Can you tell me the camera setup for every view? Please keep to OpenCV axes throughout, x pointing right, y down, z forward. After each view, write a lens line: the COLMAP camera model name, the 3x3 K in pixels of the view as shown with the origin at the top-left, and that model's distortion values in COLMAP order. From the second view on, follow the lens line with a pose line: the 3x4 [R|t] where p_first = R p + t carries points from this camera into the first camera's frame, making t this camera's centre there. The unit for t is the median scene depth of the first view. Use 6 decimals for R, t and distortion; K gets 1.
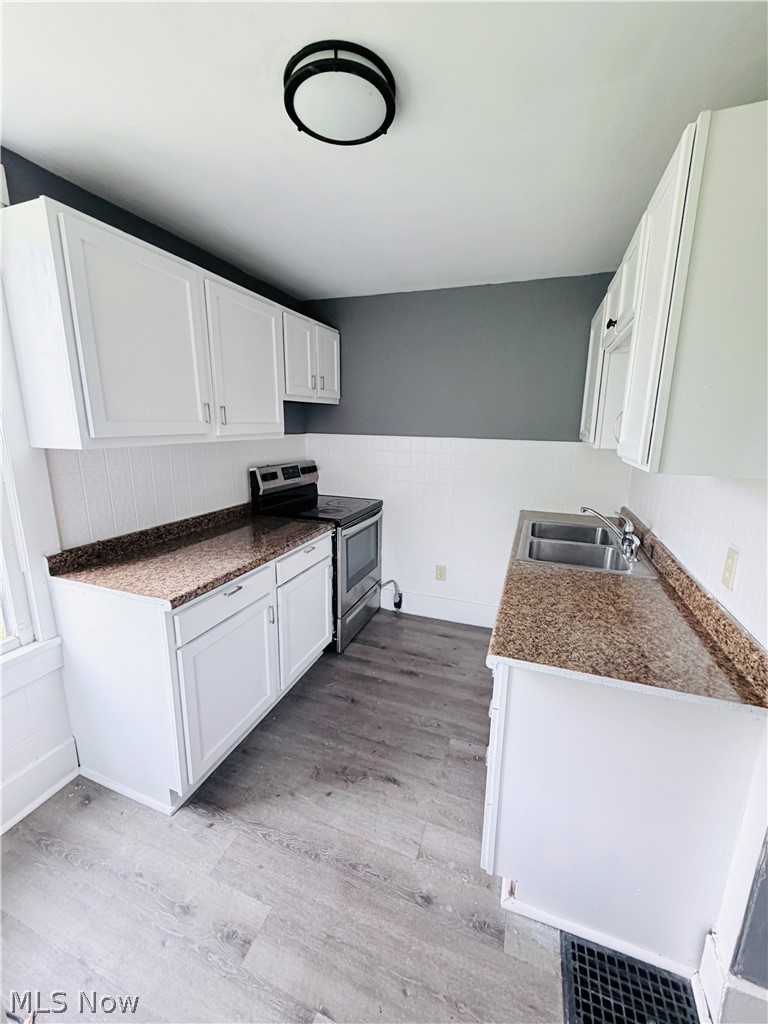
lens RADIAL K [[410.0, 0, 385.3], [0, 410.0, 510.3], [0, 0, 1]] dist [0.001887, 0.000187]
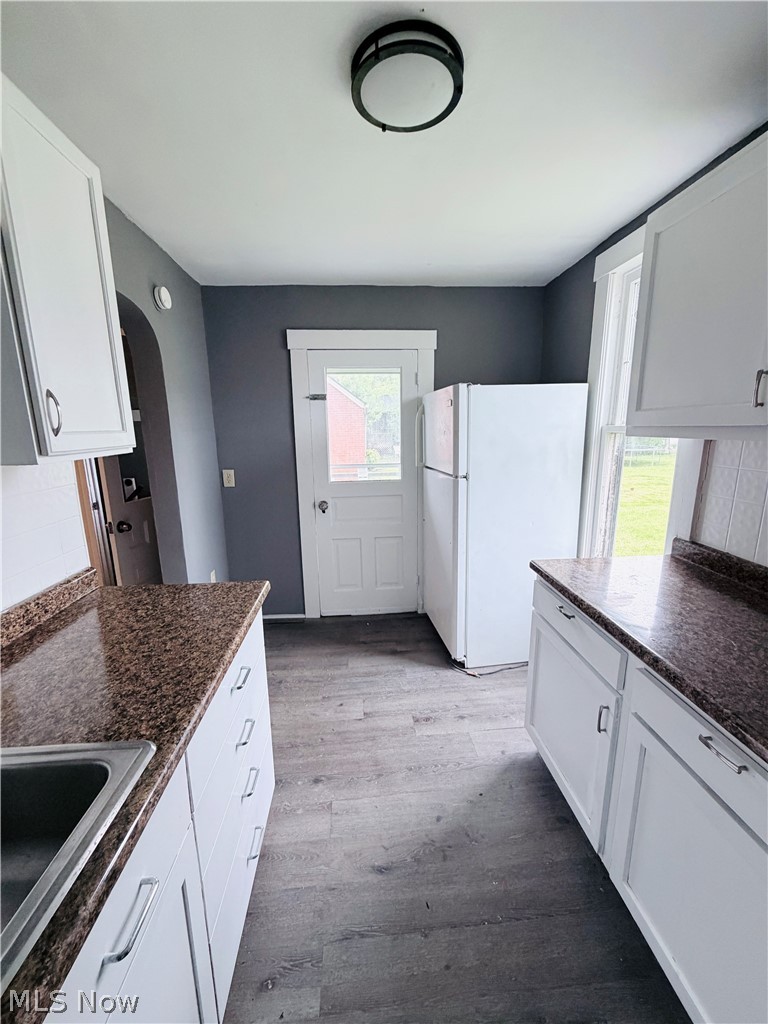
lens RADIAL K [[410.0, 0, 381.9], [0, 410.0, 509.5], [0, 0, 1]] dist [0.001887, 0.000187]
pose [[-0.913204, 0.086027, -0.398319, 0.298393], [-0.081714, 0.918951, 0.385813, -0.299126], [0.399226, 0.384874, -0.832160, 1.522853]]
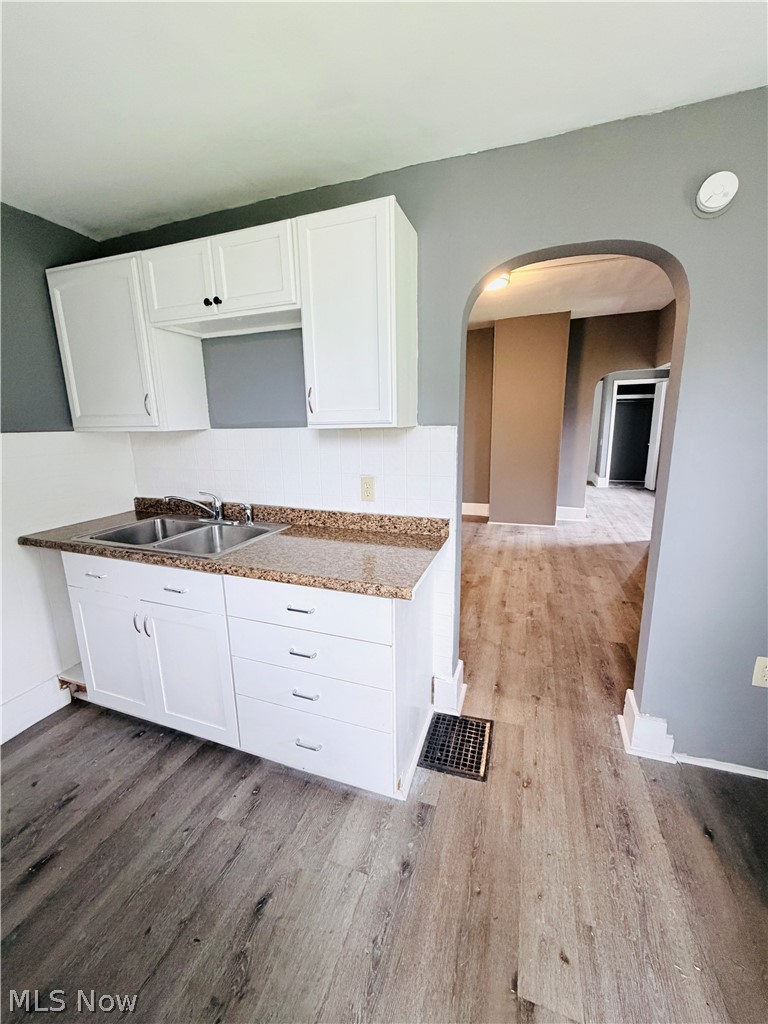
lens RADIAL K [[410.0, 0, 383.4], [0, 410.0, 507.4], [0, 0, 1]] dist [0.001887, 0.000187]
pose [[-0.011453, -0.220783, 0.975256, -0.568714], [0.230989, 0.948356, 0.217406, -0.096682], [-0.972889, 0.227763, 0.040137, 0.674693]]
